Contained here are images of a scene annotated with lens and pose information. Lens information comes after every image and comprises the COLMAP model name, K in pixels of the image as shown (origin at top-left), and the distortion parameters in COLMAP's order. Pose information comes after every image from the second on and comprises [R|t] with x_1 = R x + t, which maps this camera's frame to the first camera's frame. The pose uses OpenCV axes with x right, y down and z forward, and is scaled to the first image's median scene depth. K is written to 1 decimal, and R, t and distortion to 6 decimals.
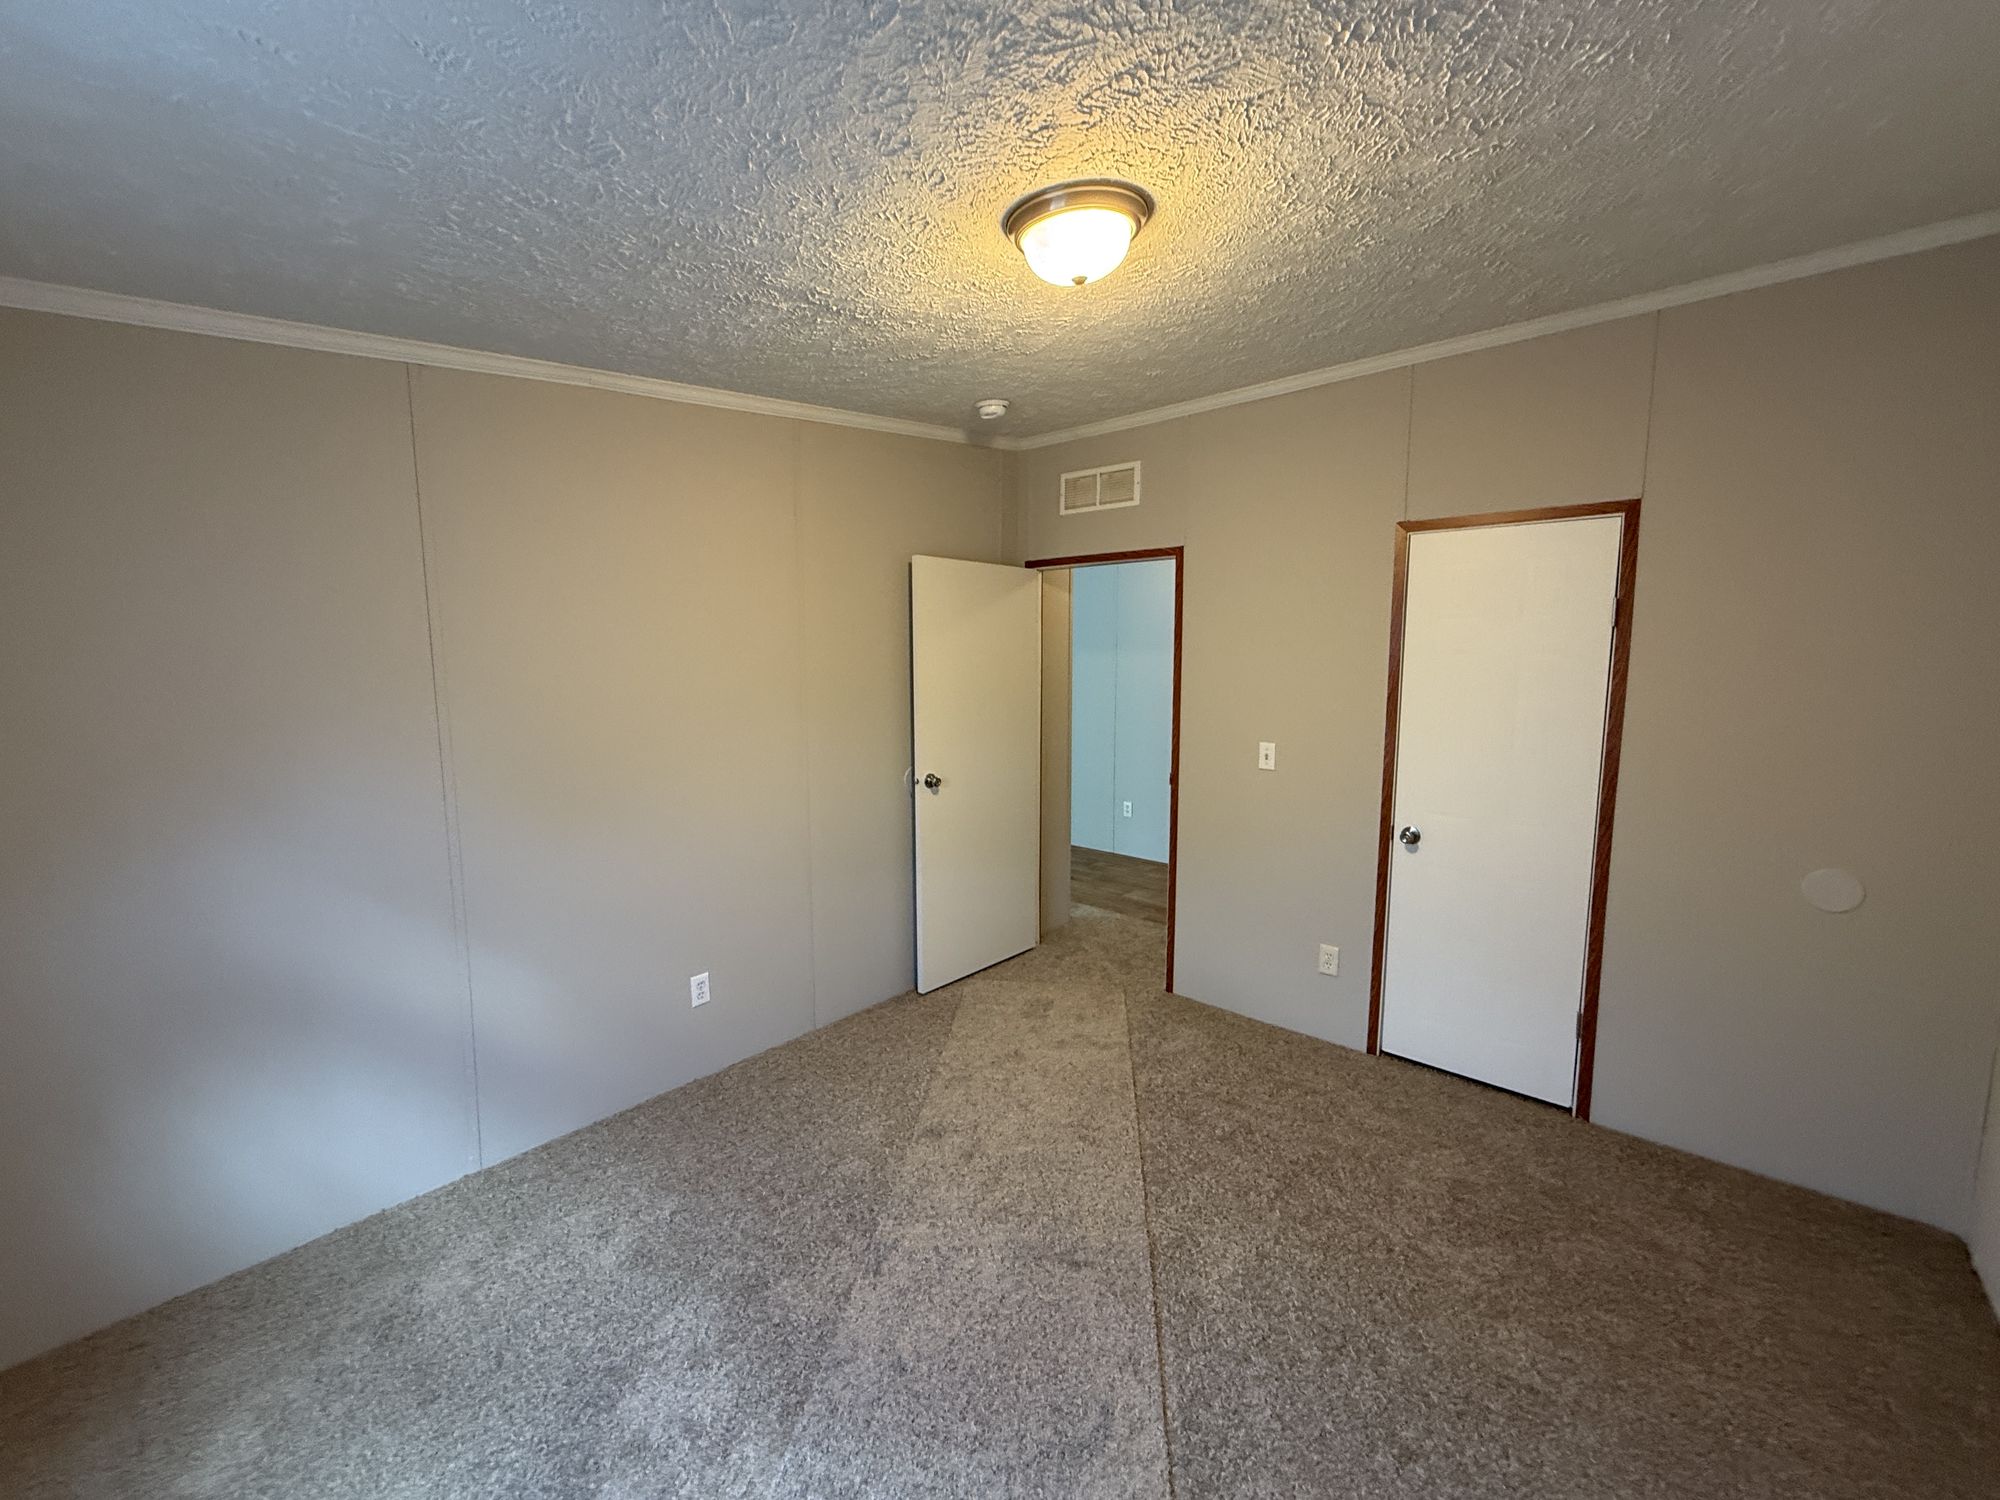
lens RADIAL K [[795.0, 0, 1001.9], [0, 795.0, 747.4], [0, 0, 1]] dist [0.000935, -0.000748]
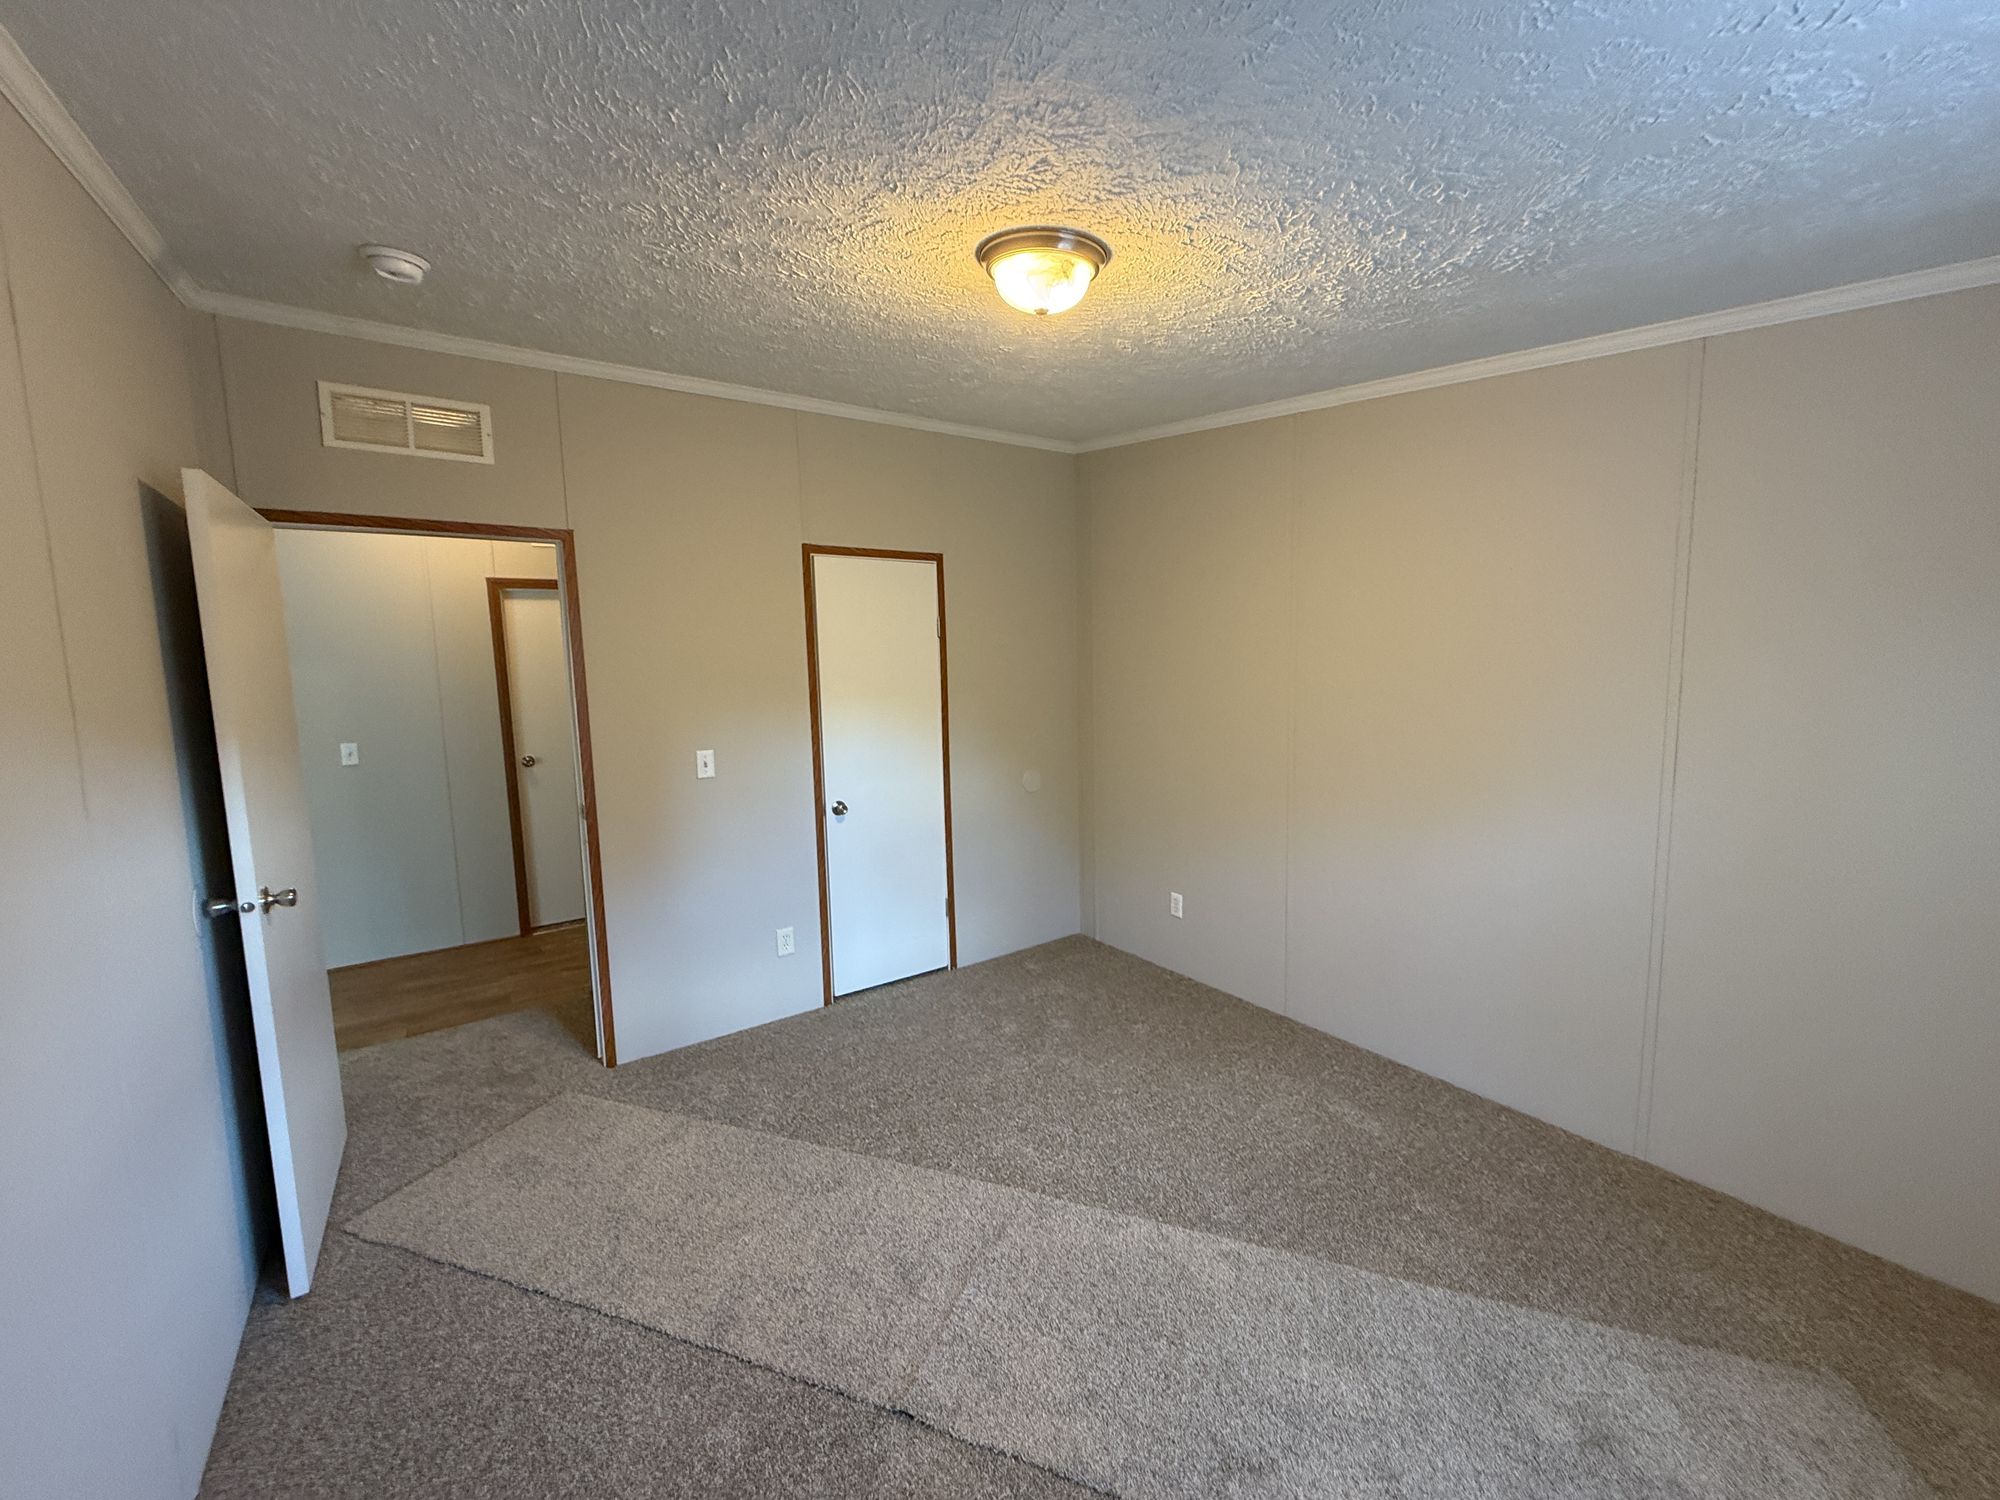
lens RADIAL K [[795.0, 0, 1001.6], [0, 795.0, 747.9], [0, 0, 1]] dist [0.000935, -0.000748]
pose [[0.239317, -0.109832, 0.964710, -0.544492], [0.134205, 0.987786, 0.079167, -0.038774], [-0.961622, 0.110523, 0.251134, 0.432446]]
